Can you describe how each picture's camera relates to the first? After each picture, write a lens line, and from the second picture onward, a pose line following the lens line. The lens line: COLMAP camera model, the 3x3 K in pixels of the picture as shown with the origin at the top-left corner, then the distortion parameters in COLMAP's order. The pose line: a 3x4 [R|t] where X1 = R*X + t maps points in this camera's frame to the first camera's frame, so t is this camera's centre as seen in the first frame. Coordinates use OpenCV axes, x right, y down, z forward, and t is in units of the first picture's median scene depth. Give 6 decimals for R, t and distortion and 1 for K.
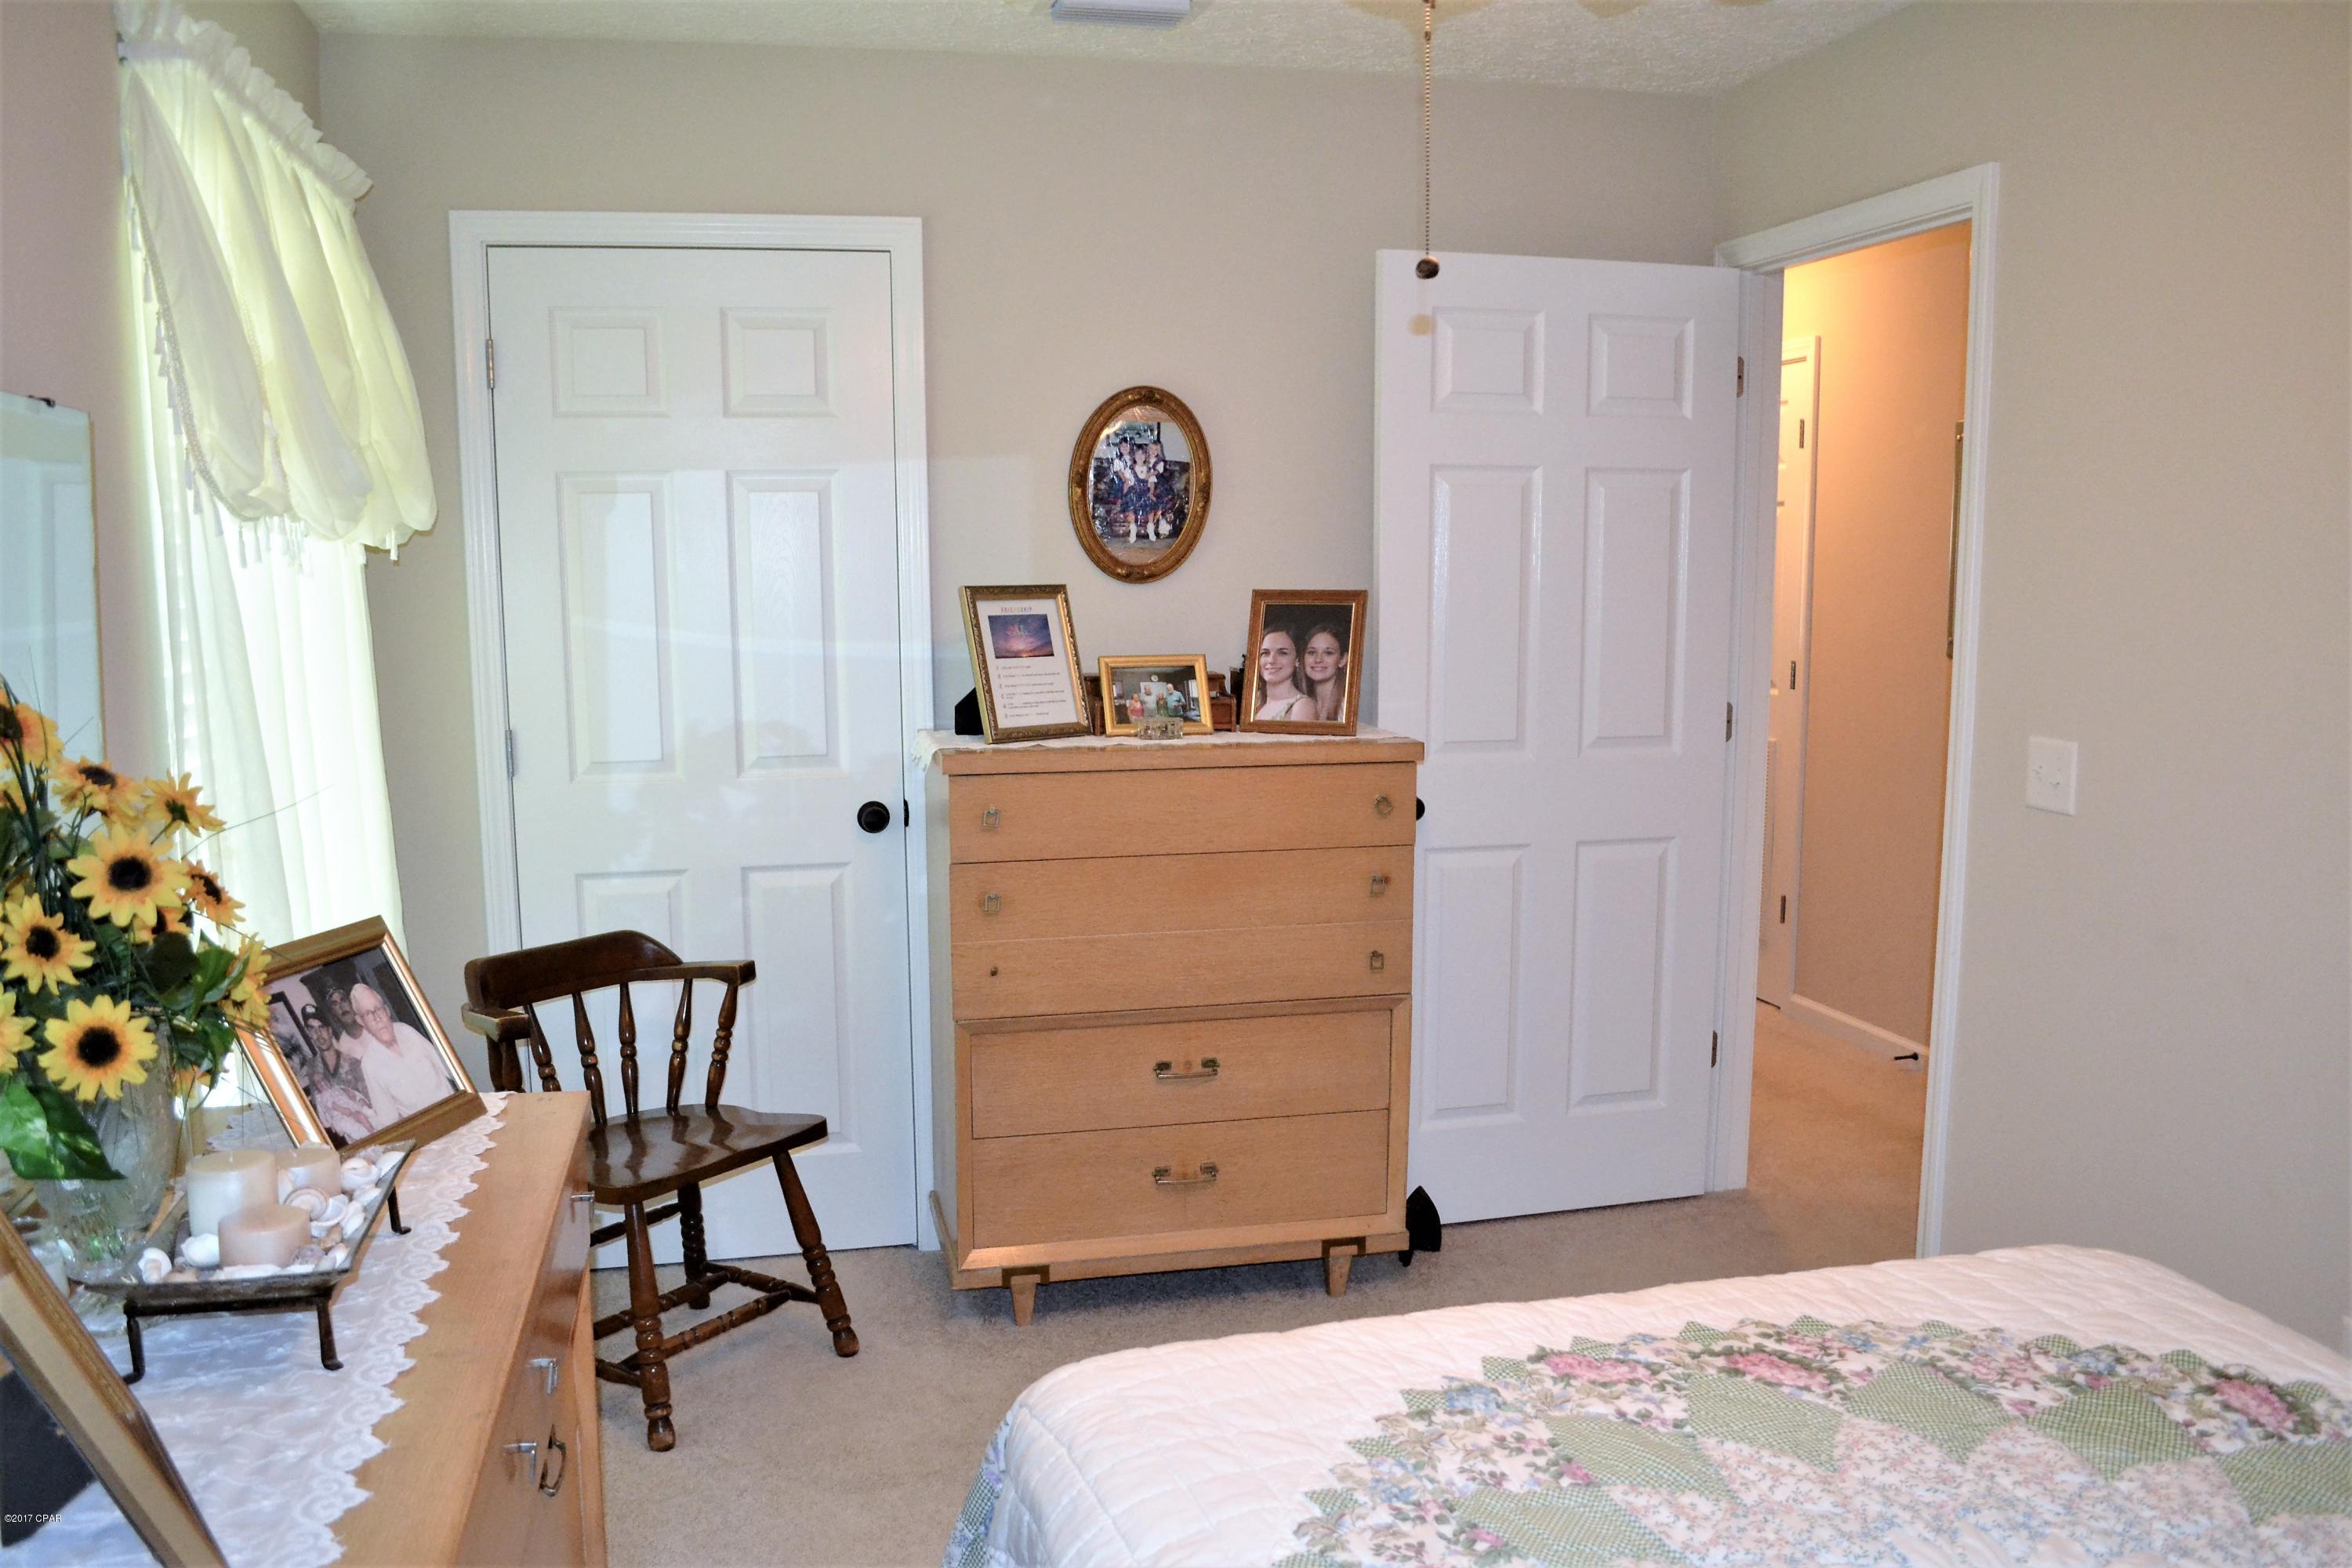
lens RADIAL K [[1876.5, 0, 1169.1], [0, 1876.5, 826.4], [0, 0, 1]] dist [-0.083907, 0.007543]
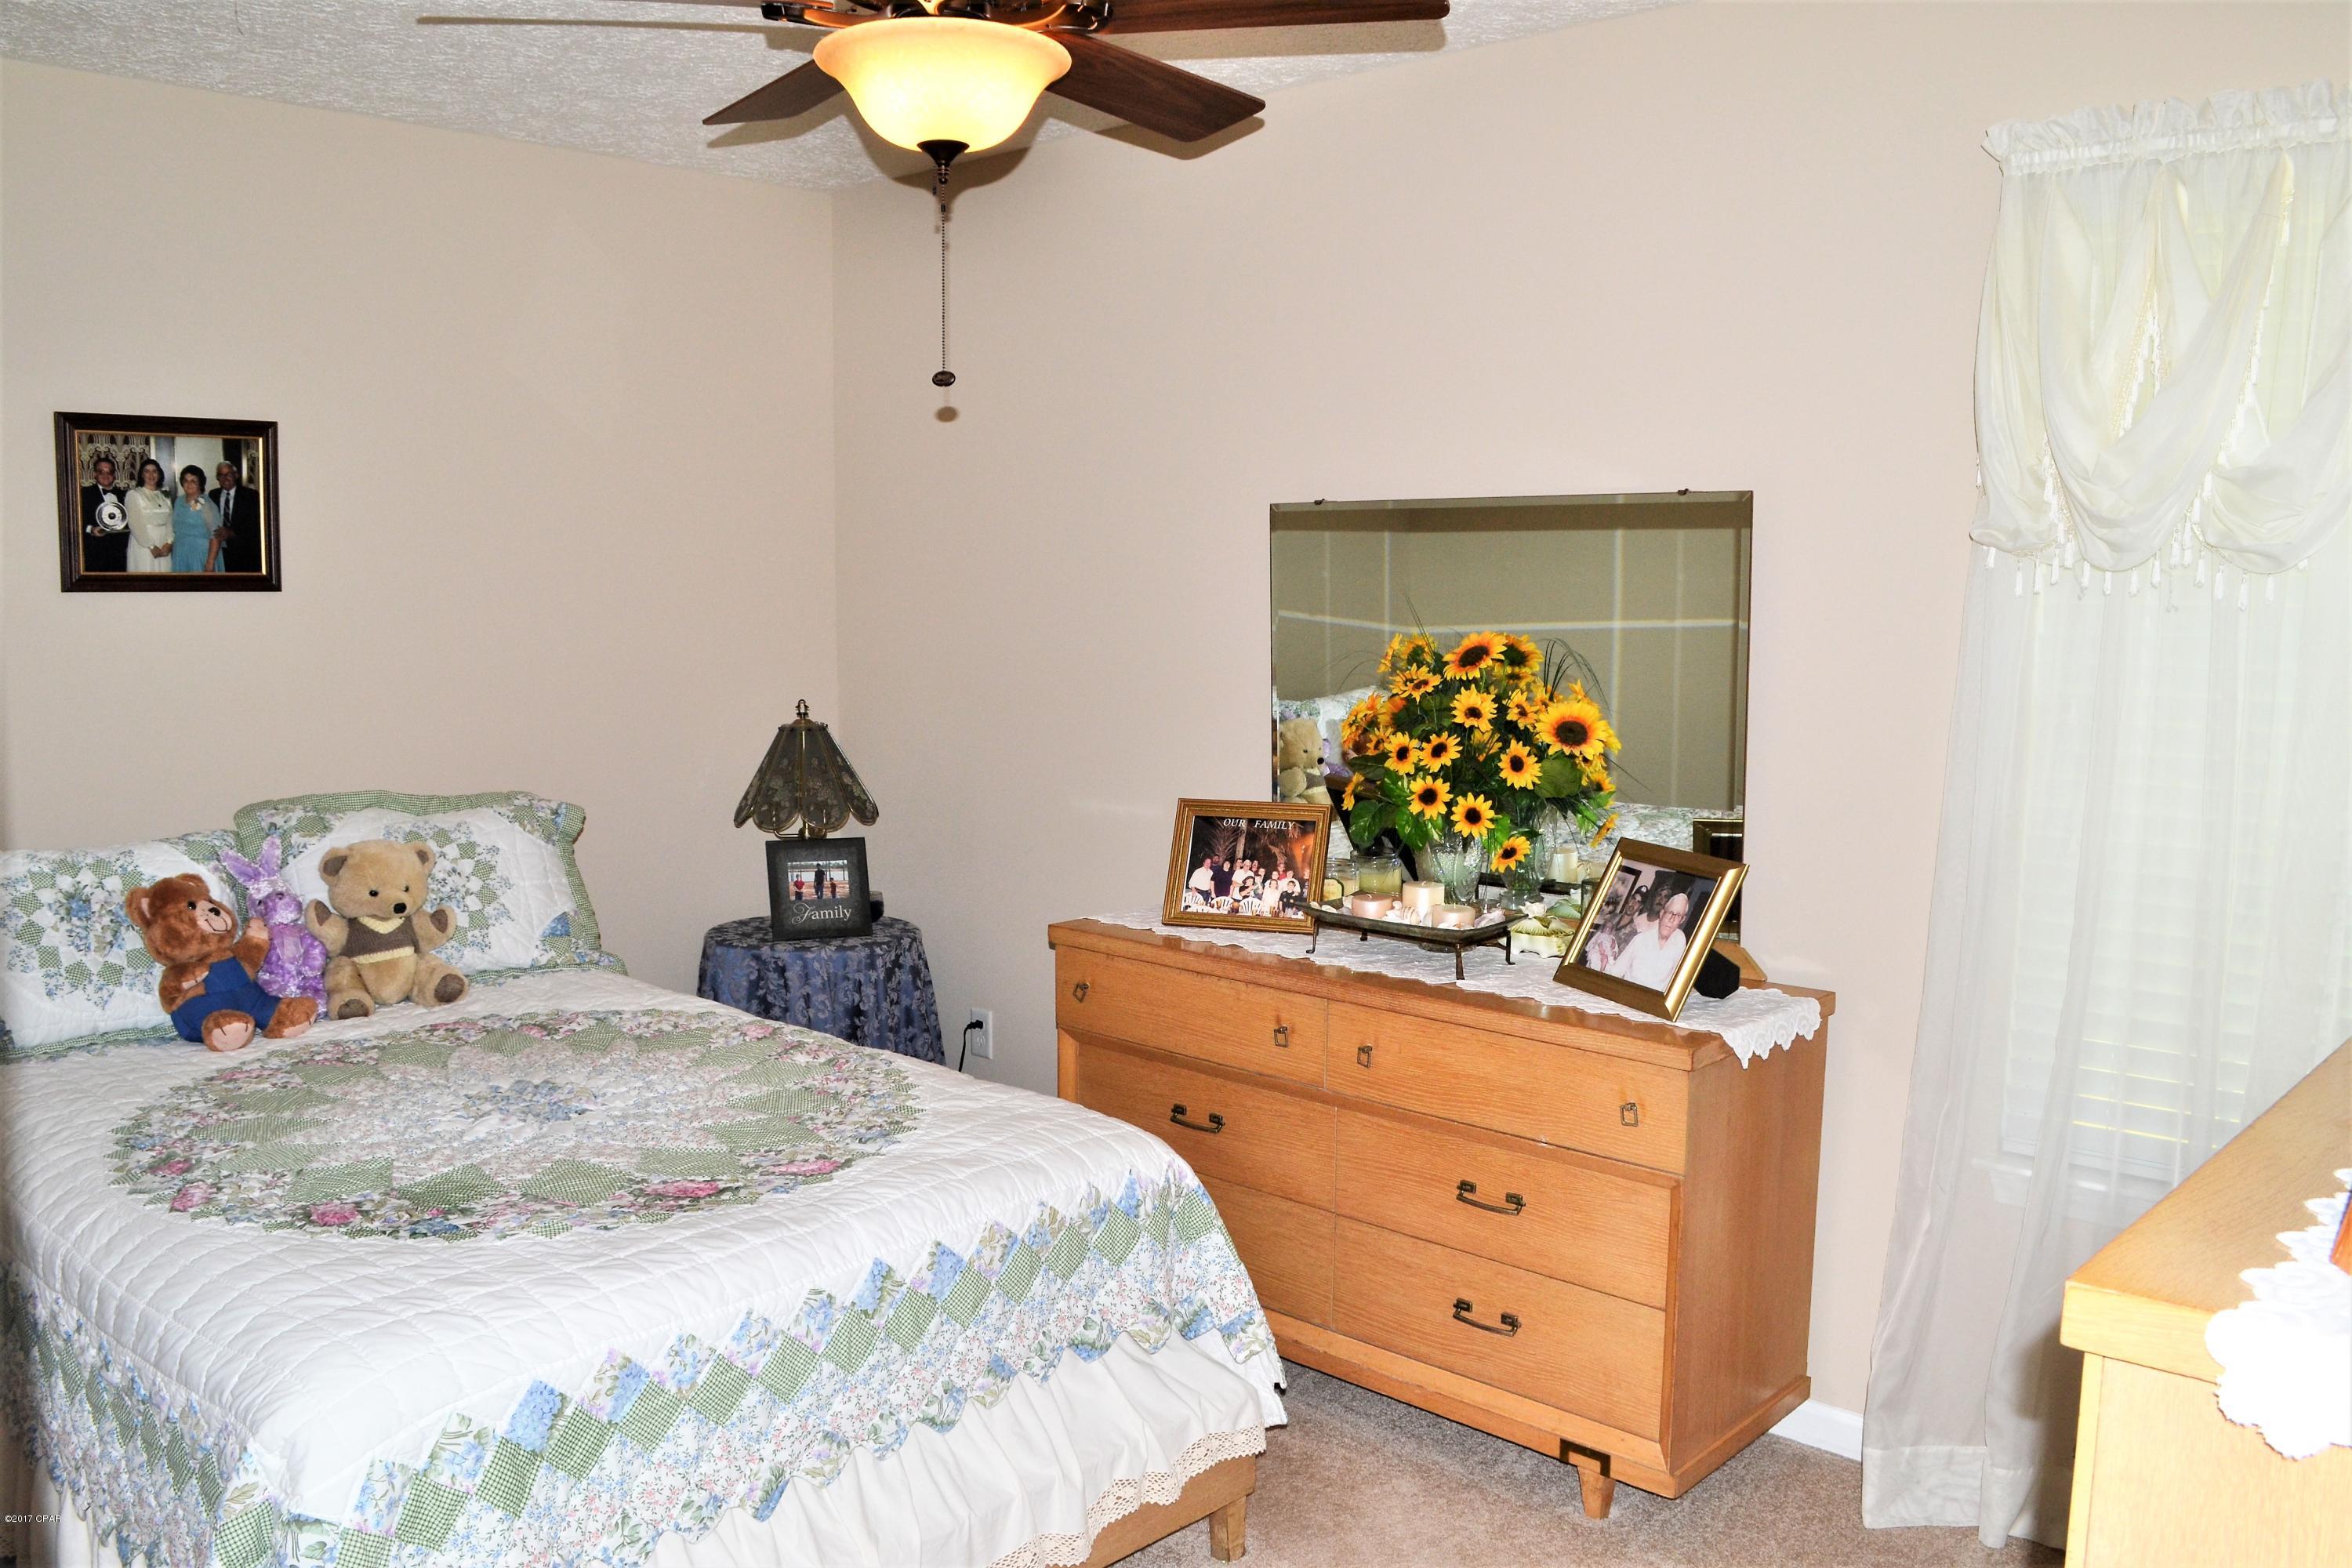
lens RADIAL K [[1876.5, 0, 1169.1], [0, 1876.5, 826.4], [0, 0, 1]] dist [-0.083907, 0.007543]
pose [[-0.836130, 0.070390, -0.543996, 0.674319], [-0.075806, 0.967388, 0.241690, -0.286326], [0.543268, 0.243323, -0.803526, 1.994893]]
